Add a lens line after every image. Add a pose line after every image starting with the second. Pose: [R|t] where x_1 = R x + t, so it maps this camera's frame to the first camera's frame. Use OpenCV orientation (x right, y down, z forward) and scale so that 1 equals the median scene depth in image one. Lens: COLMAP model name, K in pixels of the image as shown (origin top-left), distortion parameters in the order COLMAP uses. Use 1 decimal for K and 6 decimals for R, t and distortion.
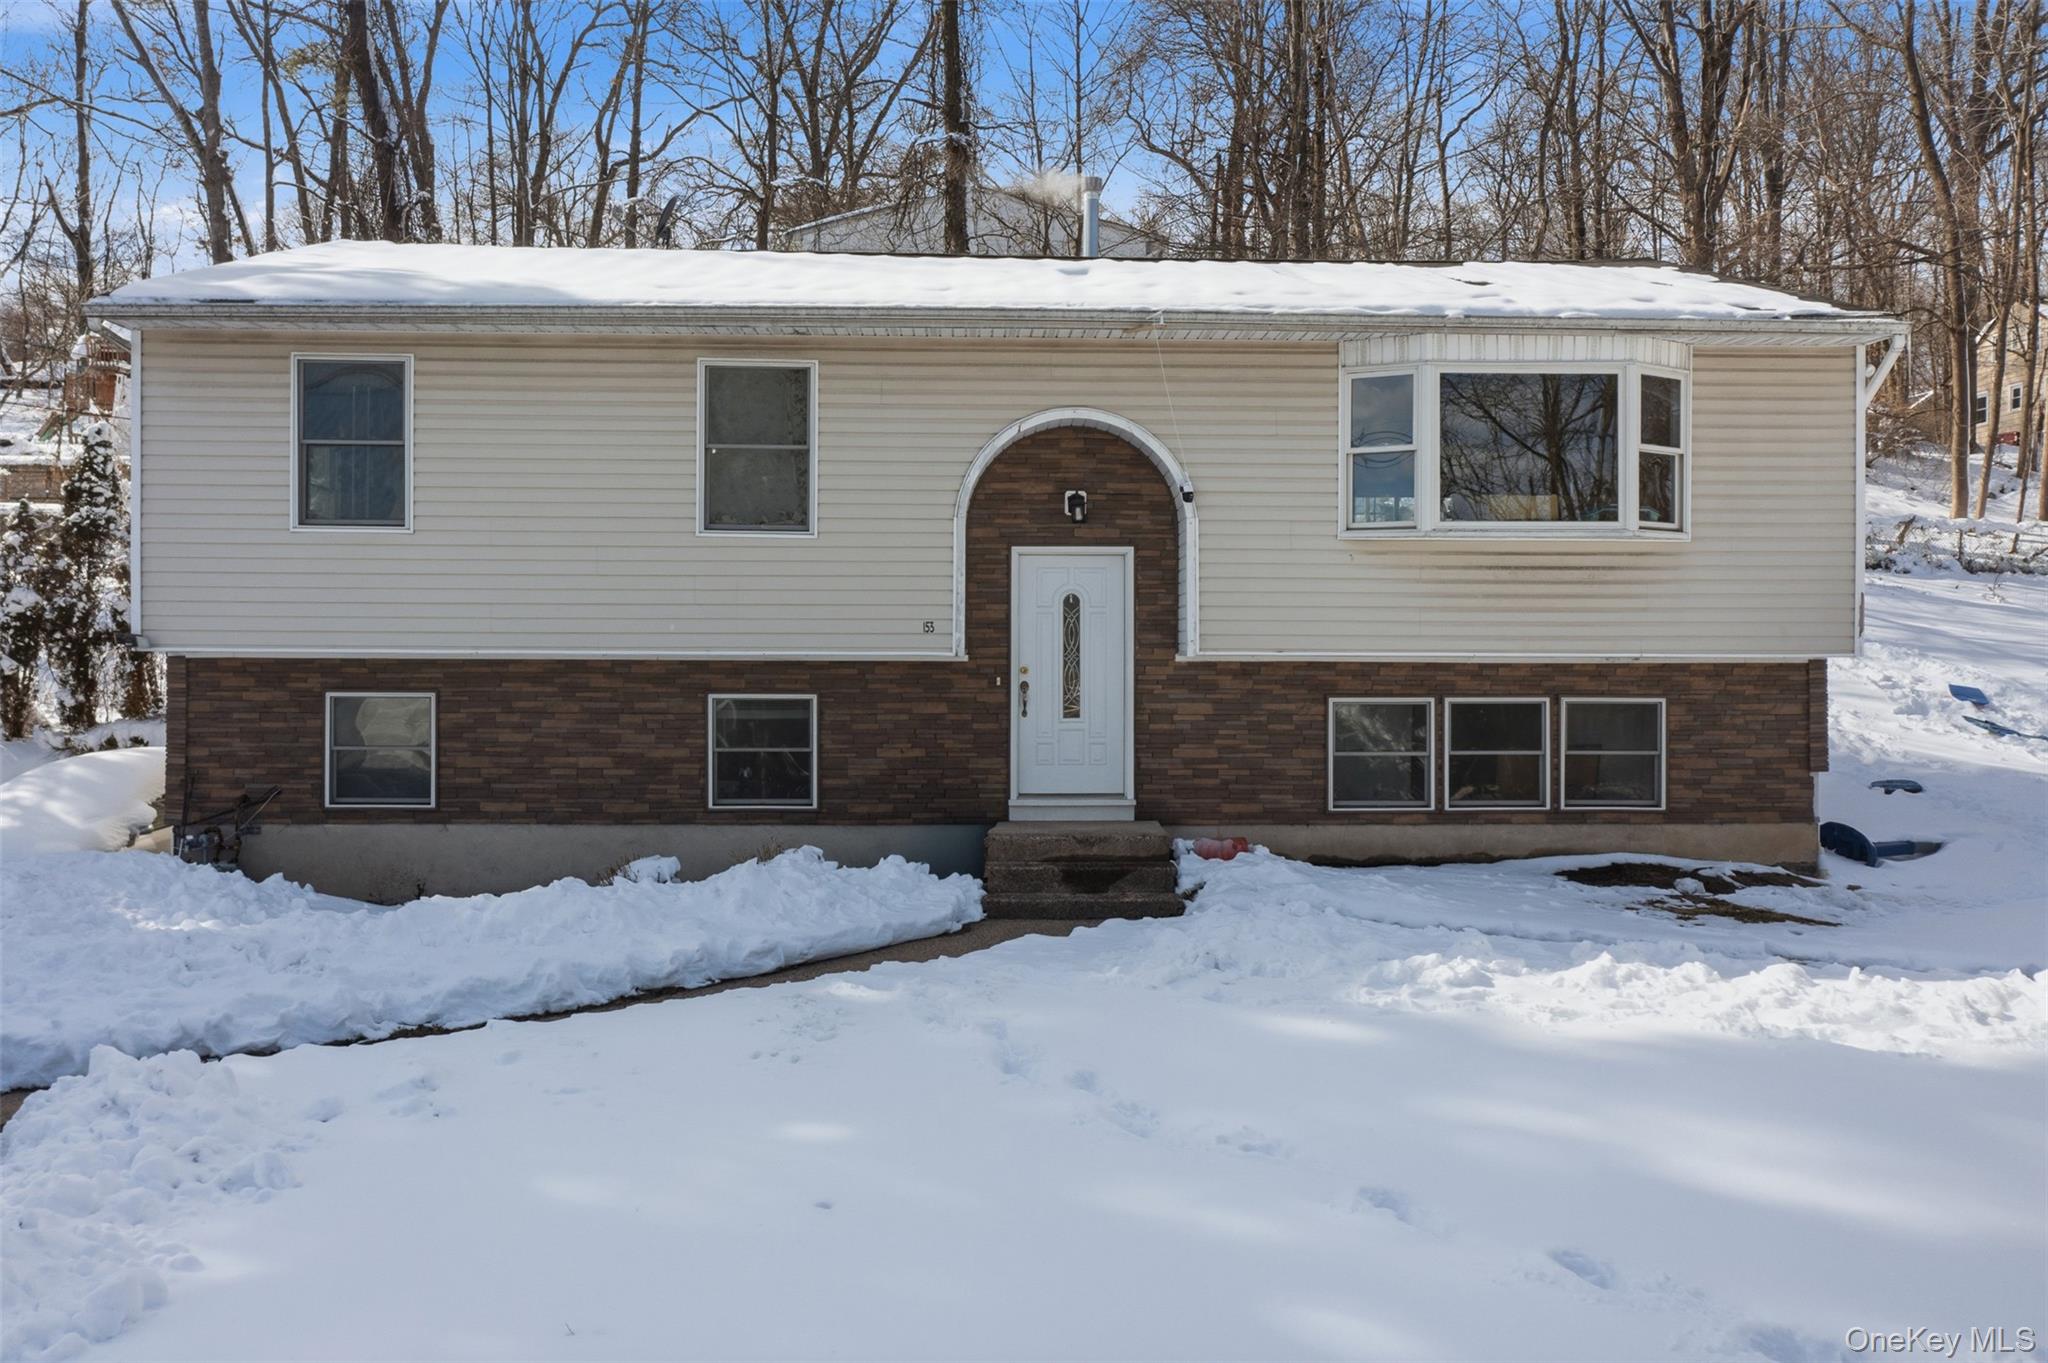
lens RADIAL K [[1625.1, 0, 1024.0], [0, 1625.1, 681.5], [0, 0, 1]] dist [-0.008689, -0.004972]
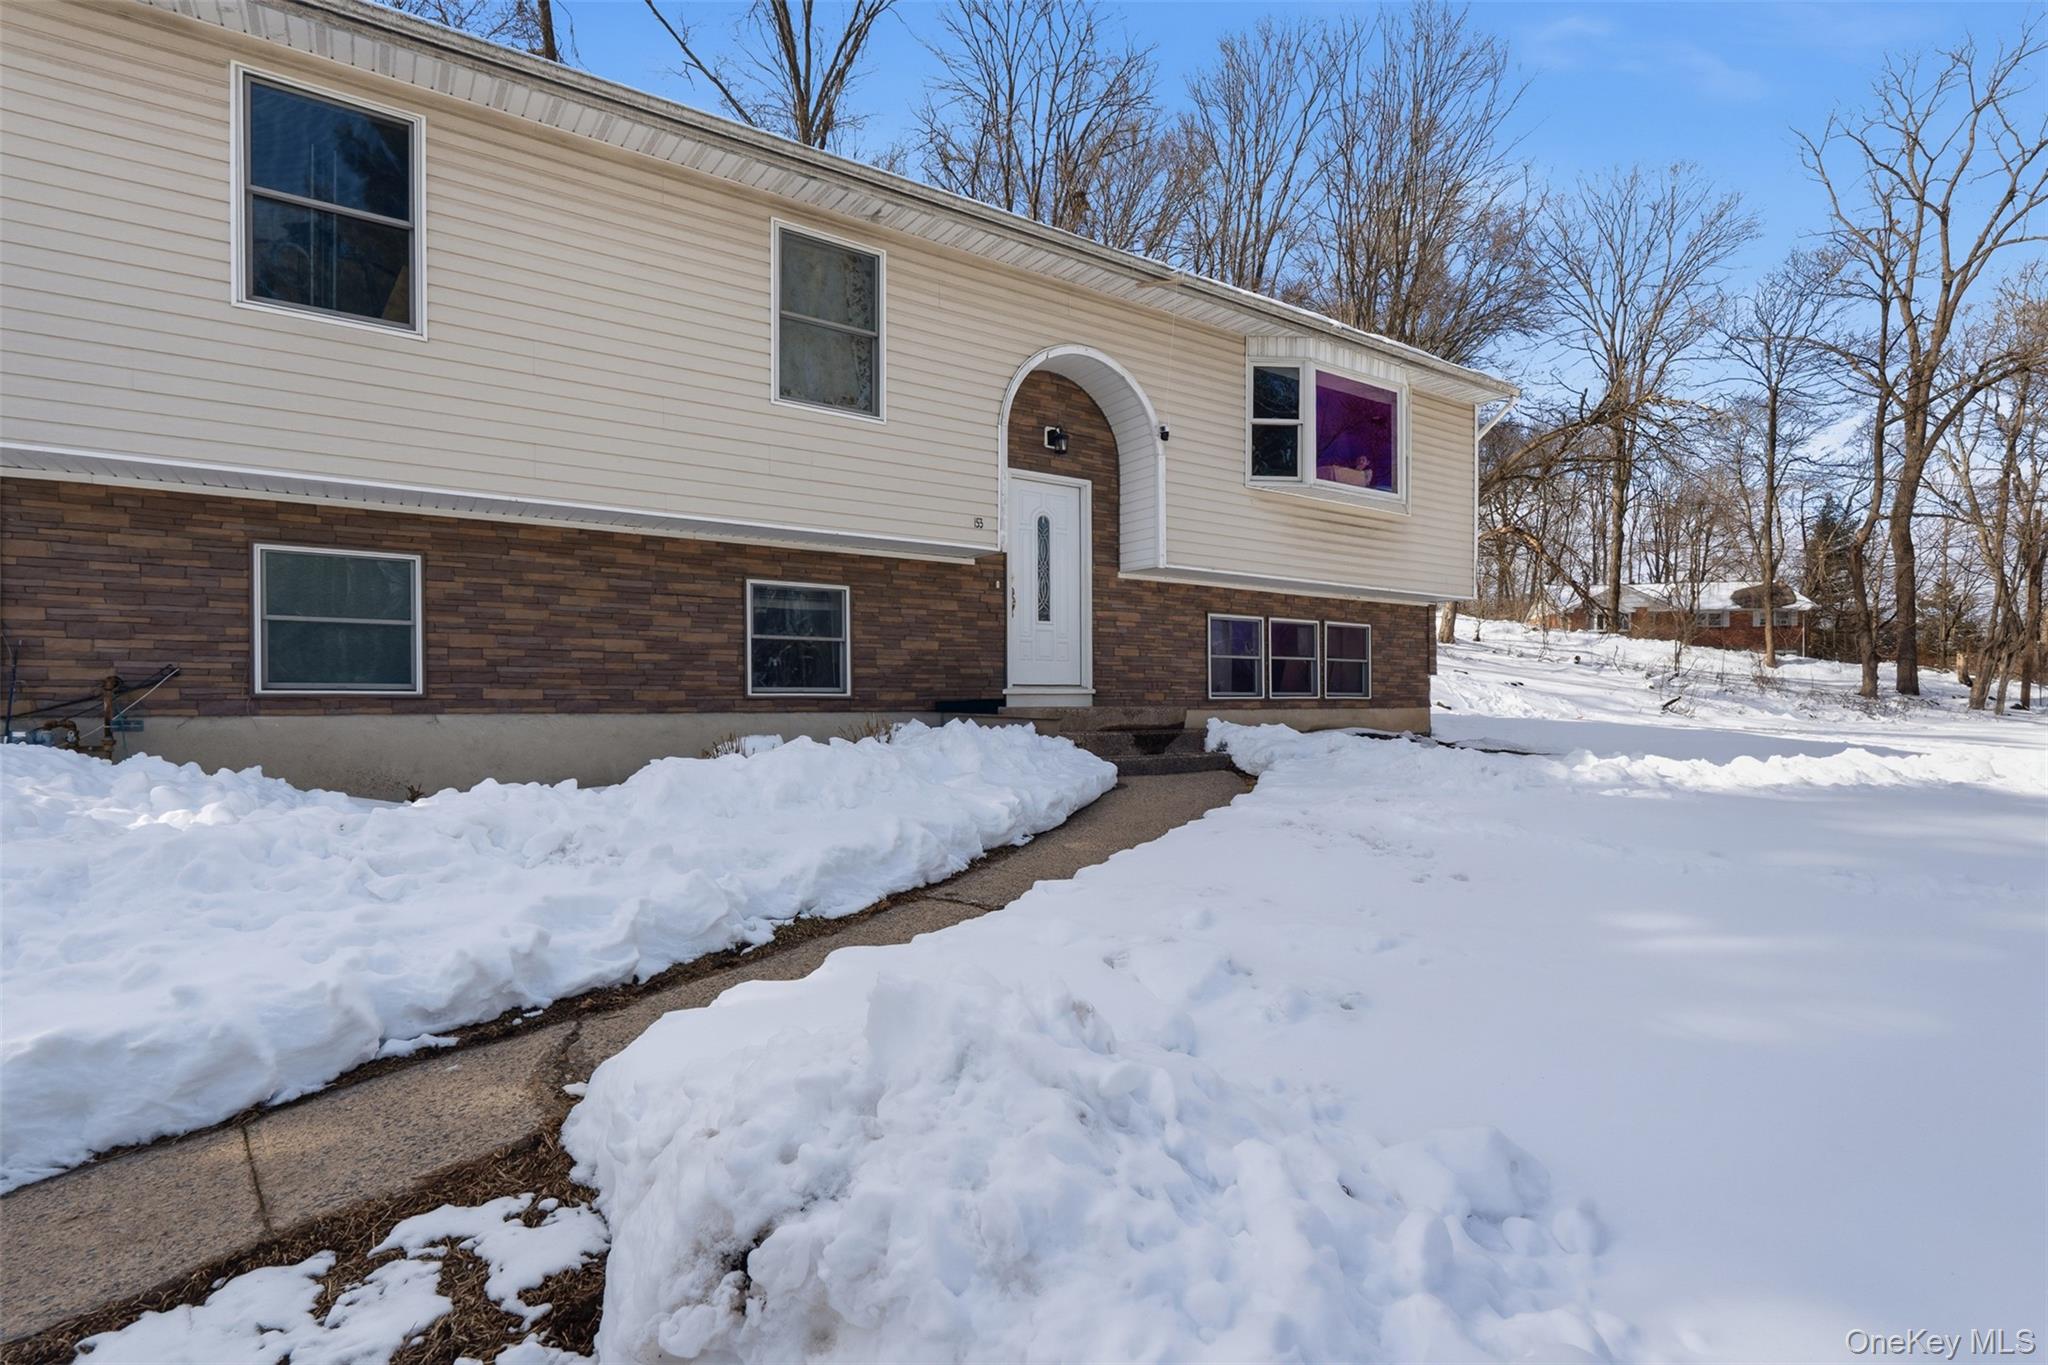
lens RADIAL K [[961.7, 0, 1021.8], [0, 961.7, 714.3], [0, 0, 1]] dist [-0.004231, -0.000364]
pose [[0.849172, -0.010727, 0.528007, -0.360538], [0.007569, 0.999938, 0.008142, 0.085889], [-0.528062, -0.002917, 0.849201, 0.421772]]
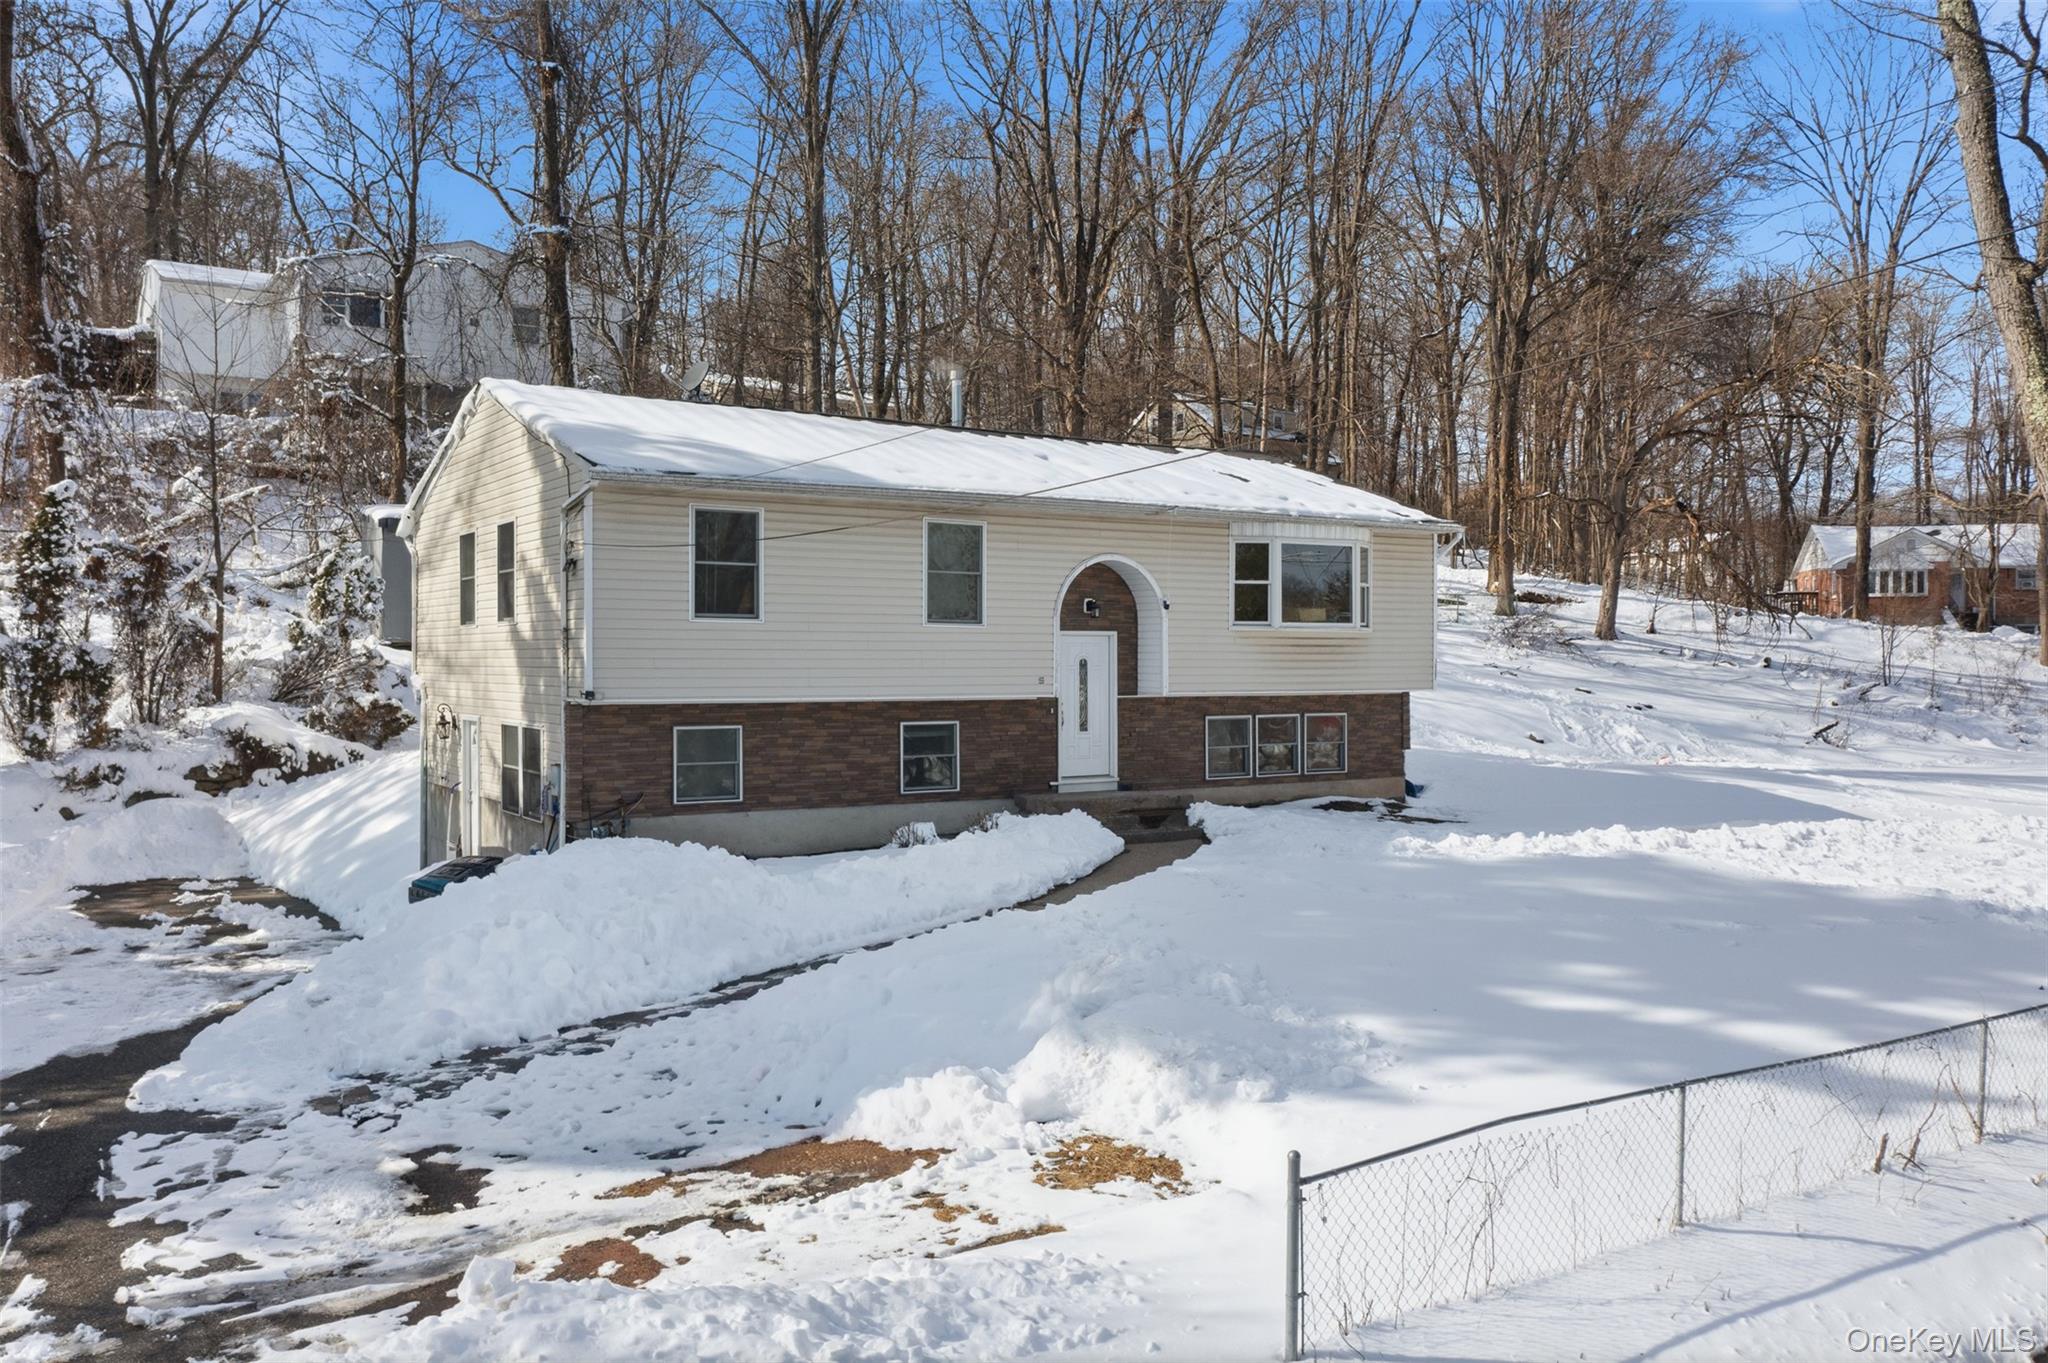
lens RADIAL K [[1625.1, 0, 1024.0], [0, 1625.1, 681.5], [0, 0, 1]] dist [-0.008689, -0.004972]
pose [[0.859113, -0.009369, 0.511701, -0.908691], [0.005528, 0.999944, 0.009027, -0.046047], [-0.511756, -0.004927, 0.859116, -0.435076]]
